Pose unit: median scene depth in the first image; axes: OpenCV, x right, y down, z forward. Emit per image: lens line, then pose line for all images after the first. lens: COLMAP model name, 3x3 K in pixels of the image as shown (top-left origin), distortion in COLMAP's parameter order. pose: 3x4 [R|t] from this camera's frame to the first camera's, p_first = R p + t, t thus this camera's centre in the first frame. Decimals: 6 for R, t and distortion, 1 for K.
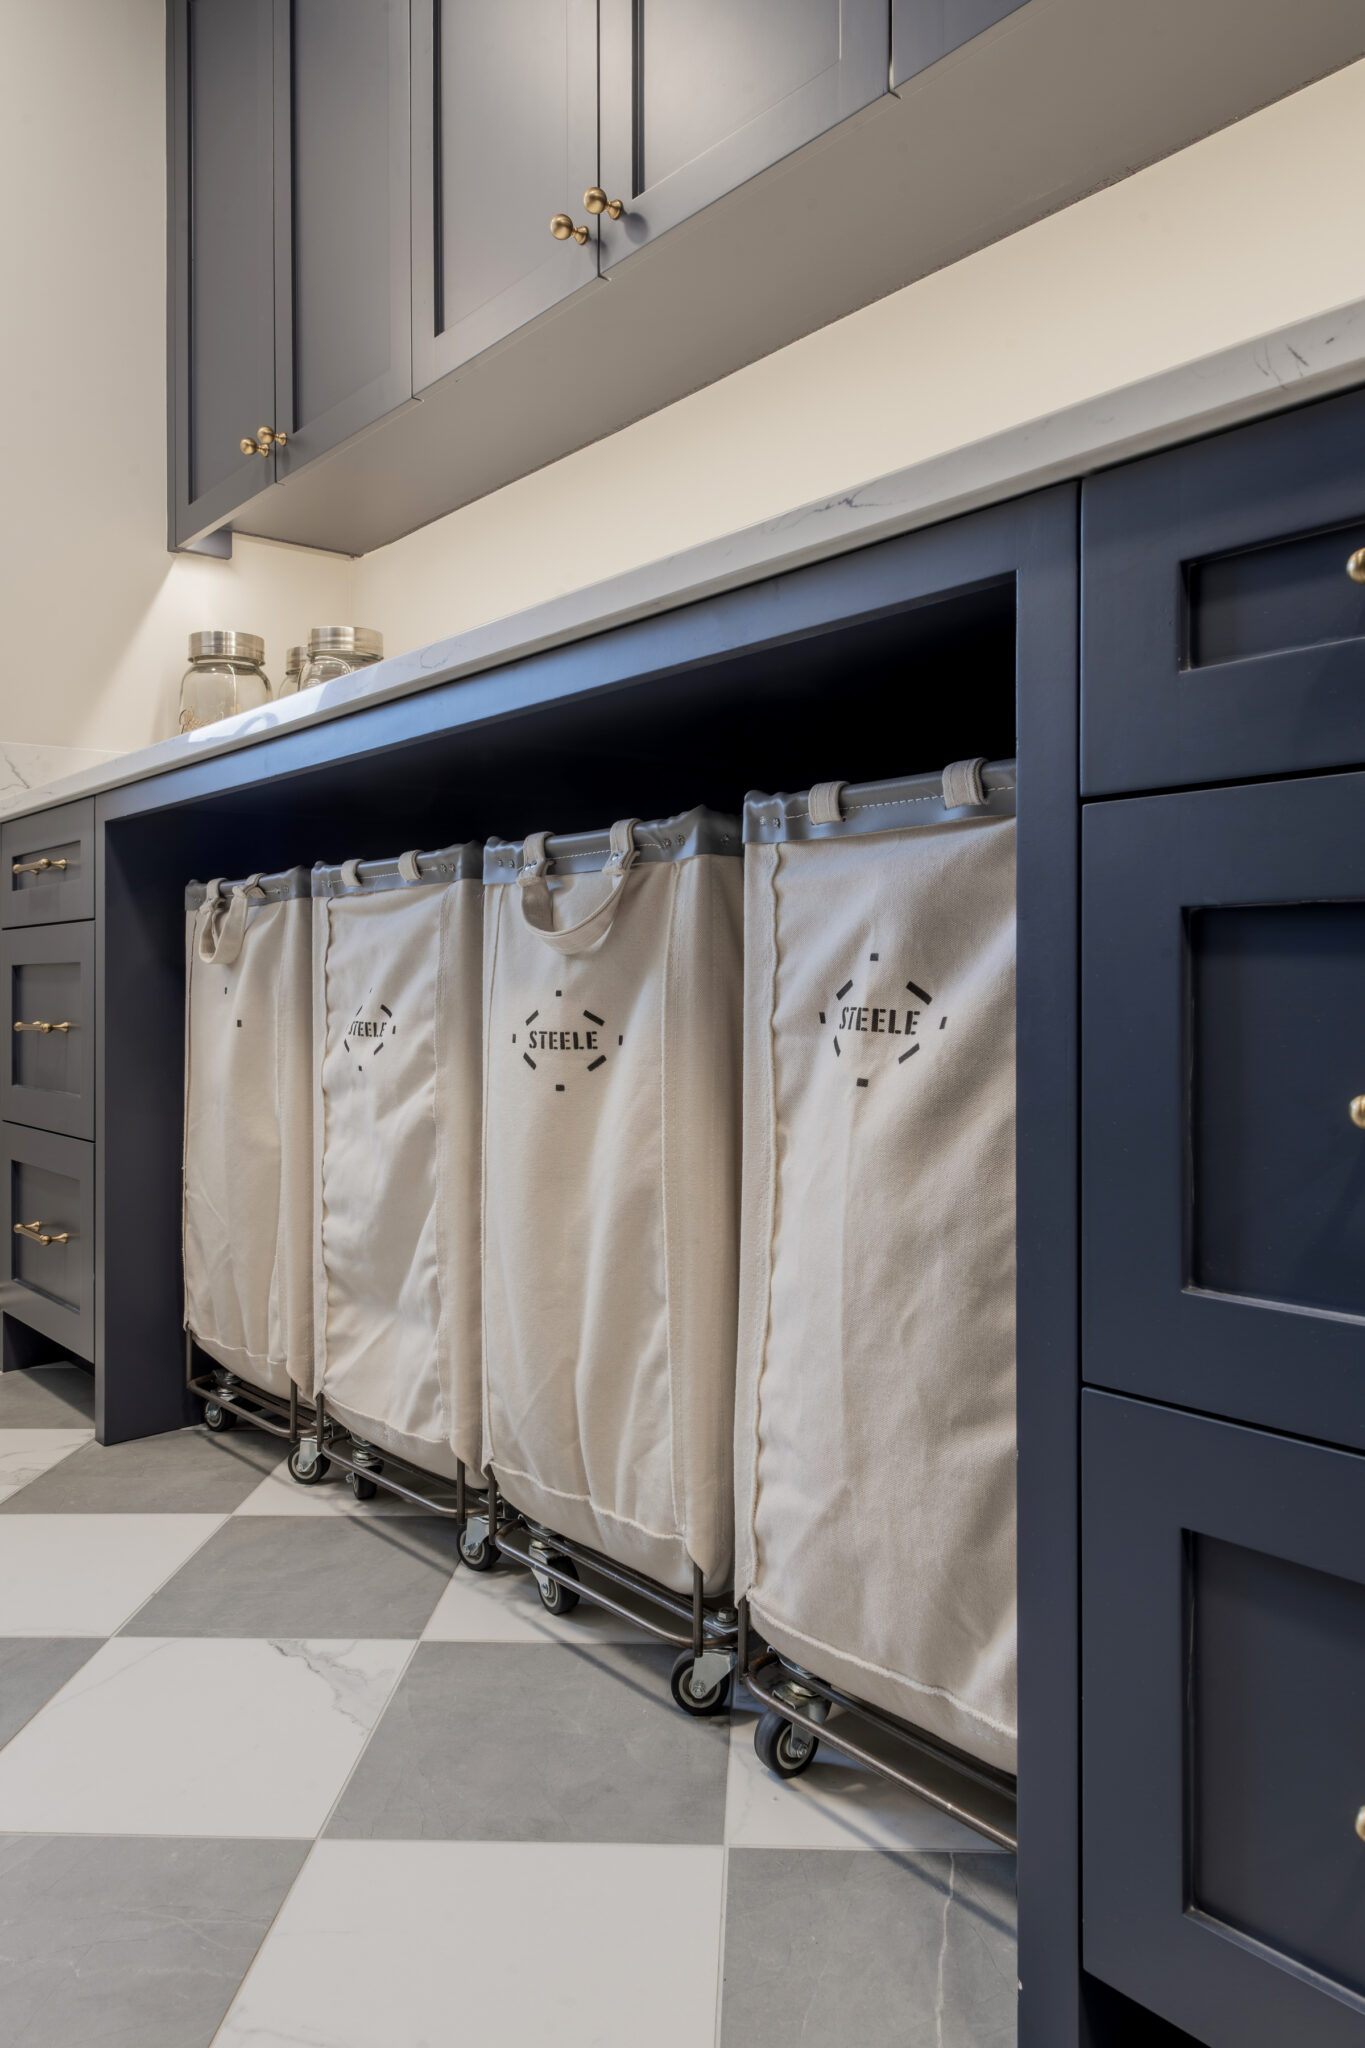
lens RADIAL K [[1386.5, 0, 682.5], [0, 1386.5, 1024.0], [0, 0, 1]] dist [0.036159, -0.001894]
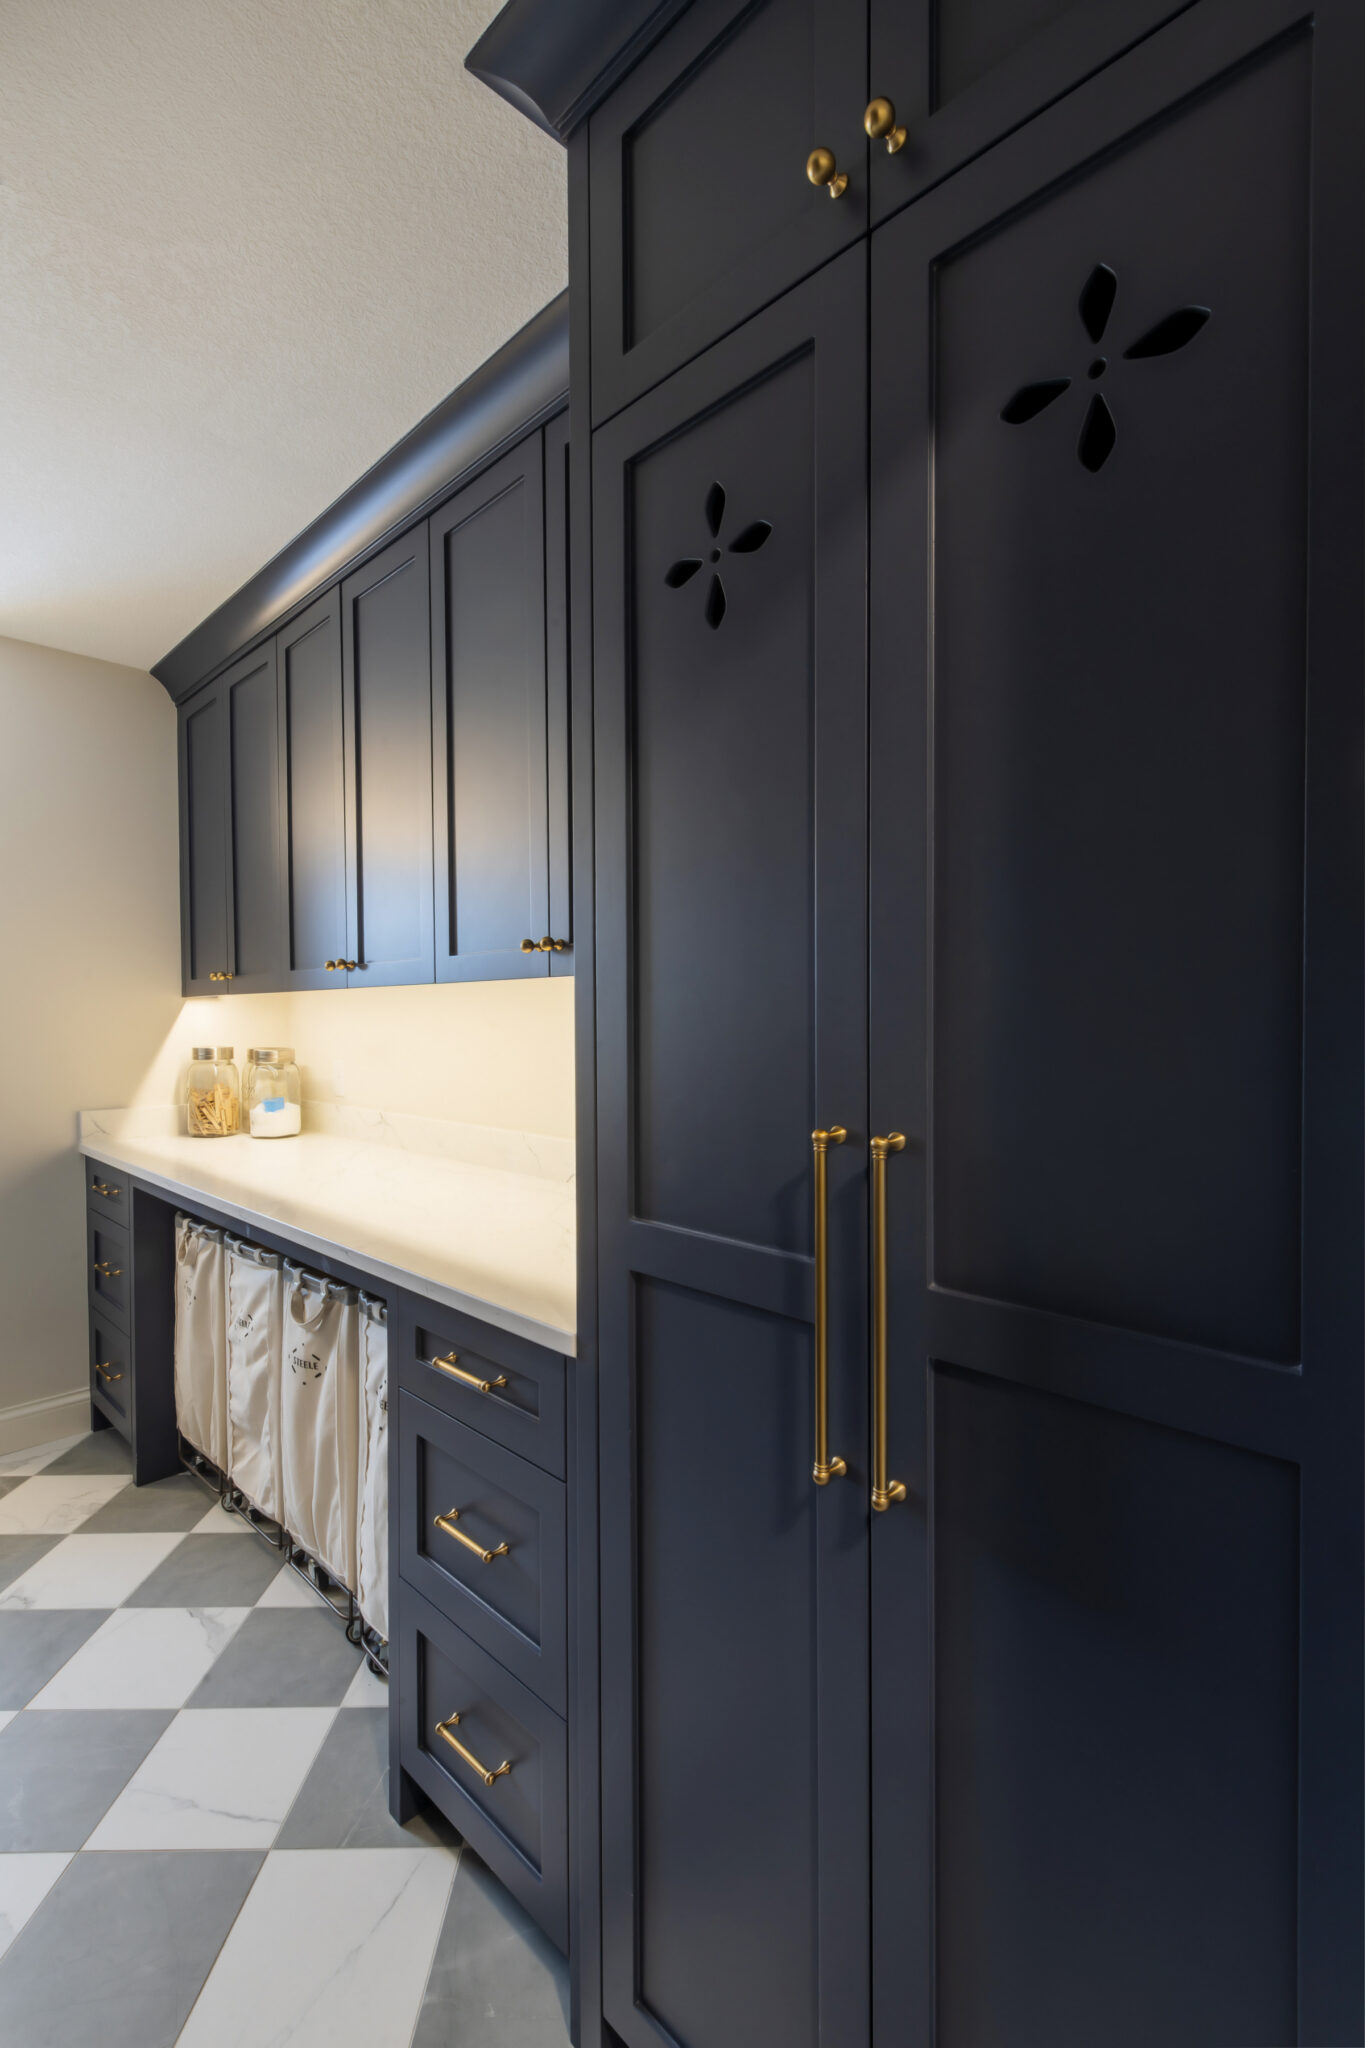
lens RADIAL K [[953.7, 0, 694.3], [0, 953.7, 1060.9], [0, 0, 1]] dist [0.016541, 0.000219]
pose [[0.998459, 0.005098, 0.055256, 0.411252], [-0.006831, 0.999489, 0.031224, -0.476219], [-0.055069, -0.031553, 0.997984, -0.553539]]
